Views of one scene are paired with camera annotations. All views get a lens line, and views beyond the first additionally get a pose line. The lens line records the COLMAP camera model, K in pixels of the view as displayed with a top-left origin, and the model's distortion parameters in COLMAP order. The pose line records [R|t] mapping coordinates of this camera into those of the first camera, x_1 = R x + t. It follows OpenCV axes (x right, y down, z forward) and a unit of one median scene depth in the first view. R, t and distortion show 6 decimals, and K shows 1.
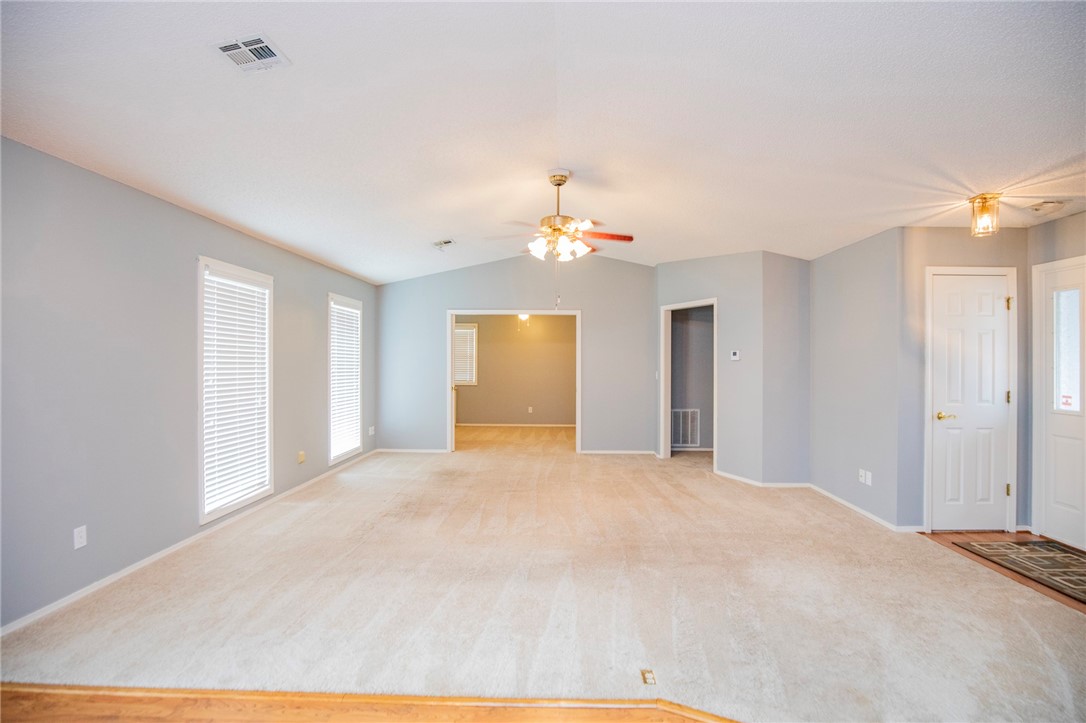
lens RADIAL K [[505.3, 0, 550.1], [0, 505.3, 360.7], [0, 0, 1]] dist [-0.032315, 0.003785]
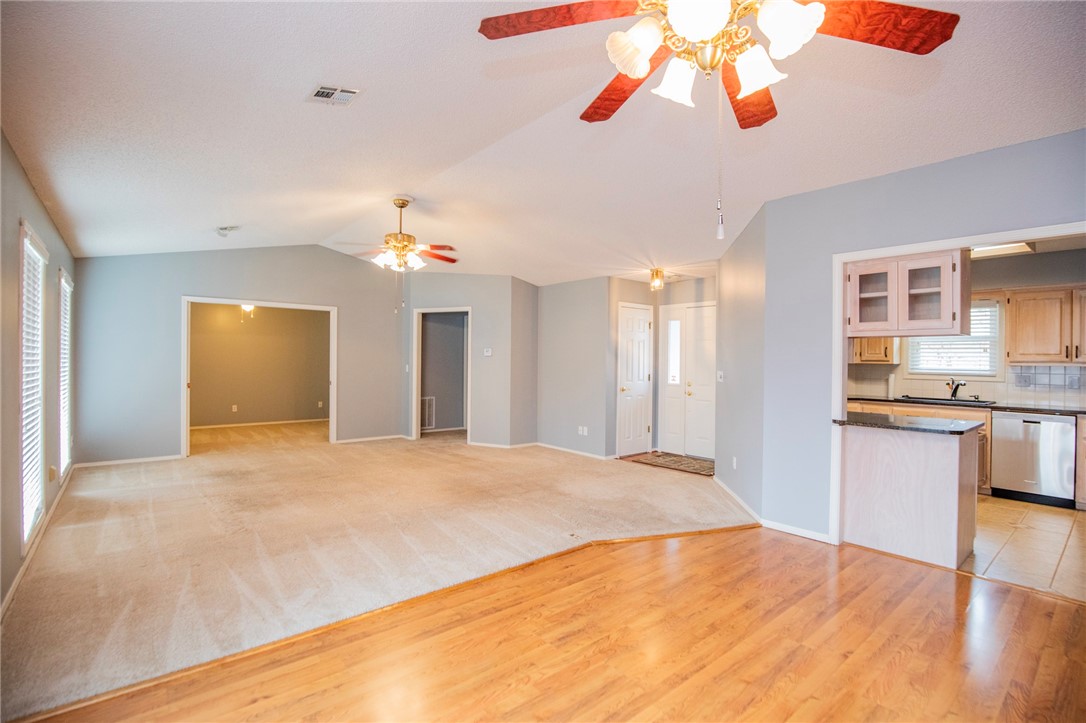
lens RADIAL K [[505.3, 0, 547.7], [0, 505.3, 361.6], [0, 0, 1]] dist [-0.032315, 0.003785]
pose [[0.751967, 0.001035, 0.659200, -0.544930], [-0.007298, 0.999951, 0.006756, 0.005240], [-0.659160, -0.009891, 0.751938, -0.134826]]
